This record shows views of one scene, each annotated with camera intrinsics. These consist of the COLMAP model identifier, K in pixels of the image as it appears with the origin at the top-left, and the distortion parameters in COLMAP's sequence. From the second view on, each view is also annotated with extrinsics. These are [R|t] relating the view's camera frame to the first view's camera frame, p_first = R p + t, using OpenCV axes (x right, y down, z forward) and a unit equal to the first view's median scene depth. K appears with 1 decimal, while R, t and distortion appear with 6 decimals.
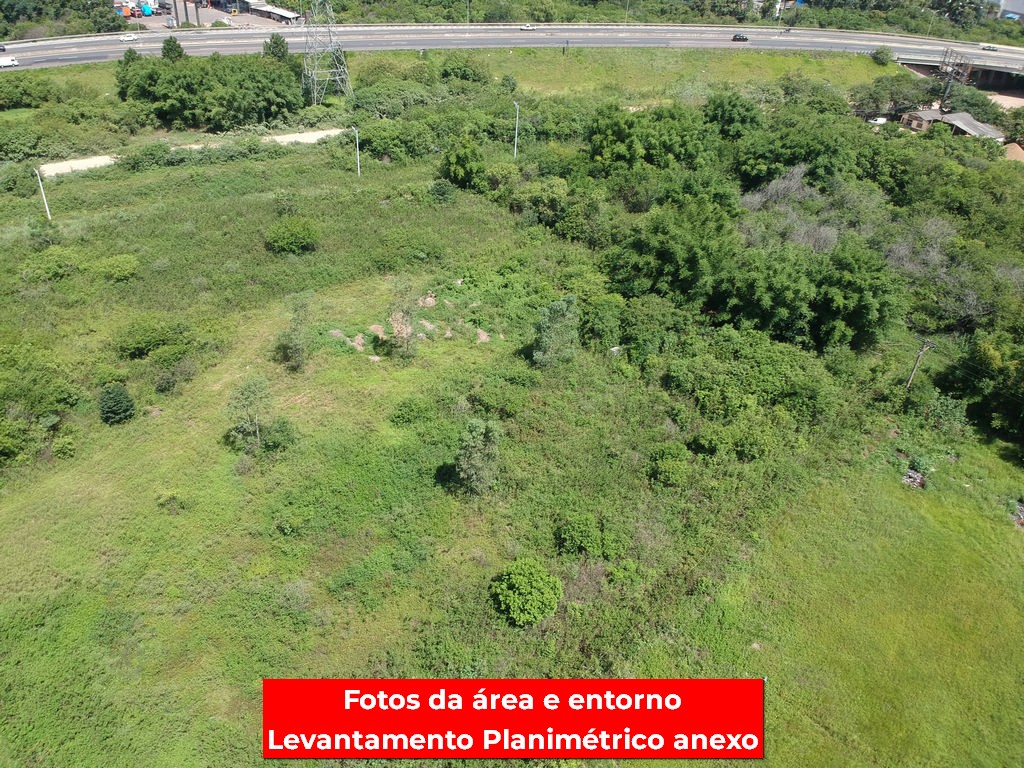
lens RADIAL K [[751.4, 0, 507.7], [0, 751.4, 376.8], [0, 0, 1]] dist [0.080471, -0.147358]
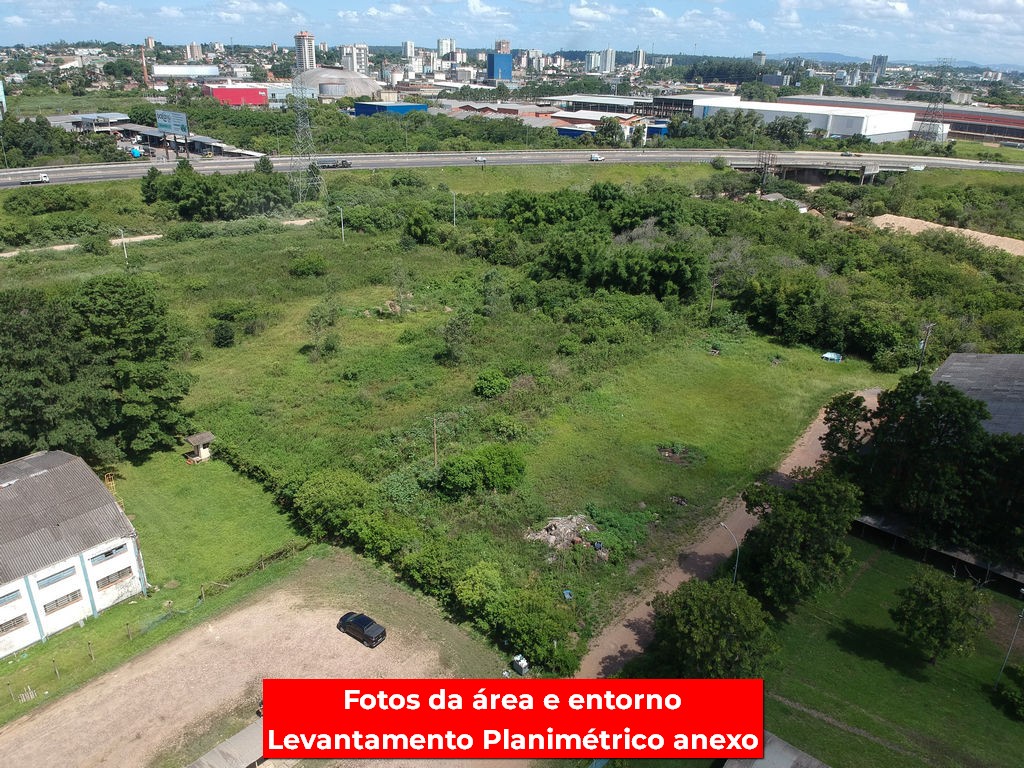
lens RADIAL K [[751.4, 0, 507.7], [0, 751.4, 376.8], [0, 0, 1]] dist [0.080471, -0.147358]
pose [[0.993665, -0.058015, 0.096252, -0.048777], [0.074963, 0.980242, -0.183049, 0.266077], [-0.083731, 0.189105, 0.978381, -0.342440]]
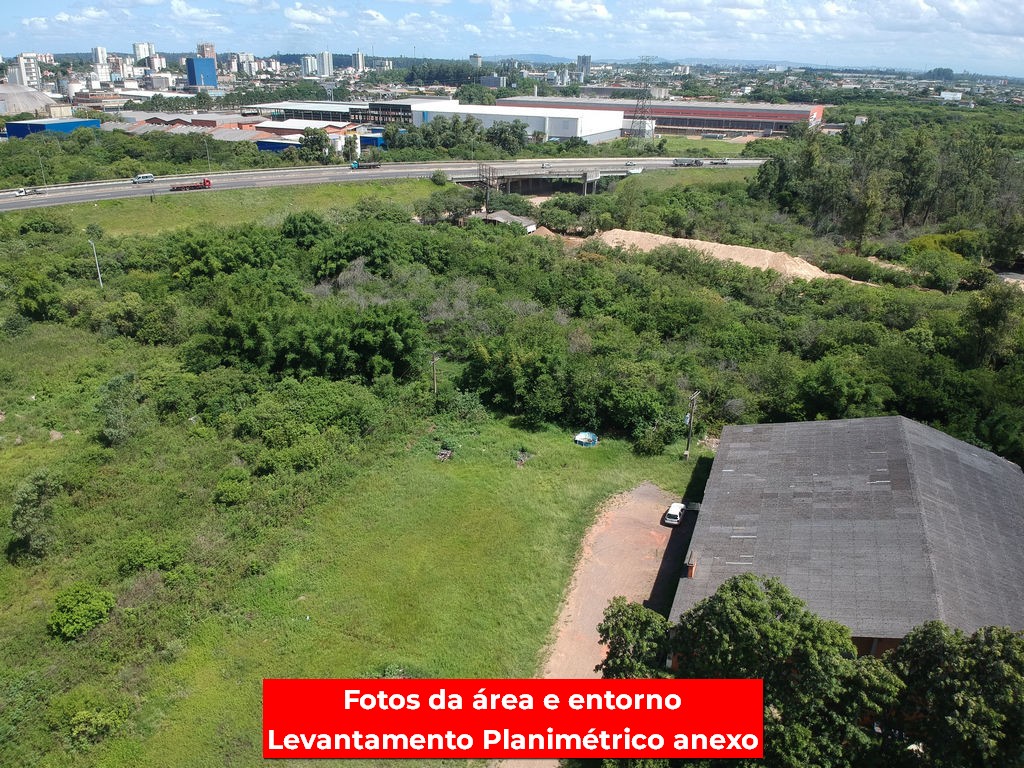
lens RADIAL K [[746.9, 0, 506.0], [0, 746.9, 383.9], [0, 0, 1]] dist [0.083479, -0.141856]
pose [[0.903161, -0.192837, 0.383555, 0.100456], [0.258121, 0.957829, -0.126240, 0.118946], [-0.343037, 0.213019, 0.914849, -0.116937]]
